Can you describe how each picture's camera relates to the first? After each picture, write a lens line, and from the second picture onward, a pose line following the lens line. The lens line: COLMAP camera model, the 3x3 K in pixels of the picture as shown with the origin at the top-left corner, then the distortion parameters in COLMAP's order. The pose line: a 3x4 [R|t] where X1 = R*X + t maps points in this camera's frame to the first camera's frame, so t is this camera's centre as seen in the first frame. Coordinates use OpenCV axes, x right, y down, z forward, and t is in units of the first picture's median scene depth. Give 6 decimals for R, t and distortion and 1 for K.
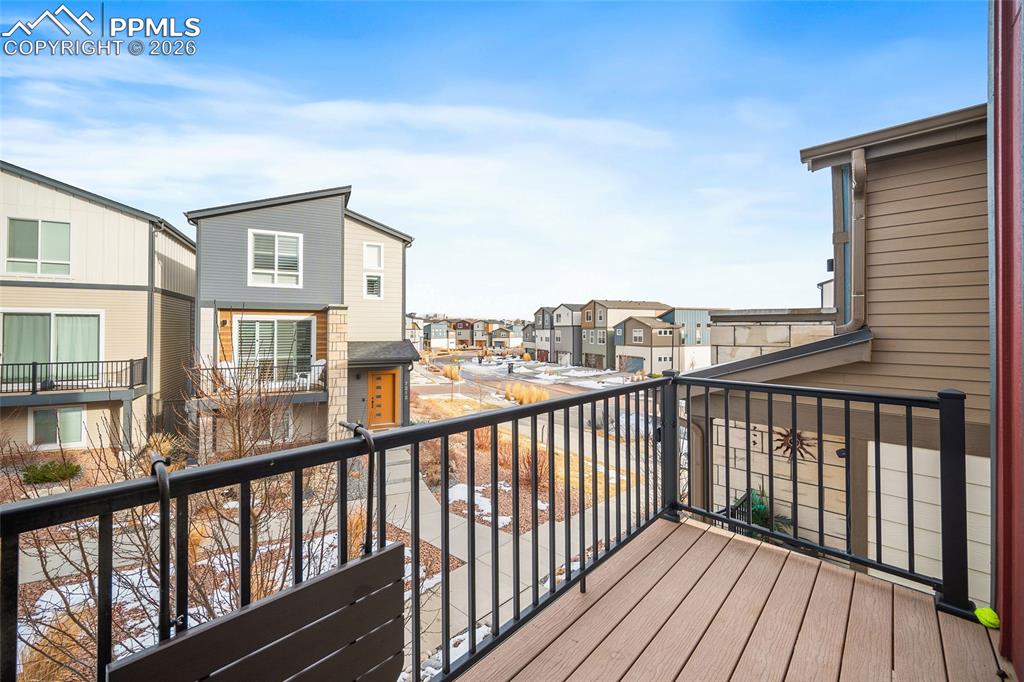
lens RADIAL K [[408.5, 0, 515.2], [0, 408.5, 330.5], [0, 0, 1]] dist [-0.001261, 0.000046]
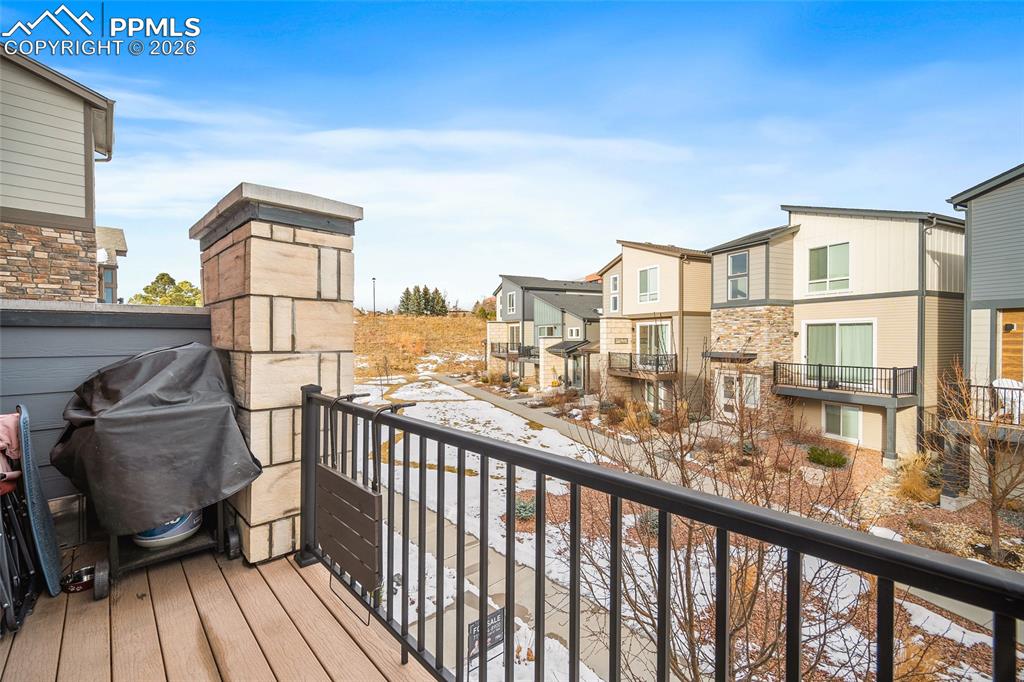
lens RADIAL K [[419.4, 0, 518.1], [0, 419.4, 339.7], [0, 0, 1]] dist [-0.000965, -0.000146]
pose [[-0.040113, 0.003632, -0.999189, 0.095023], [-0.000684, 0.999993, 0.003663, 0.001459], [0.999195, 0.000830, -0.040110, 0.133573]]
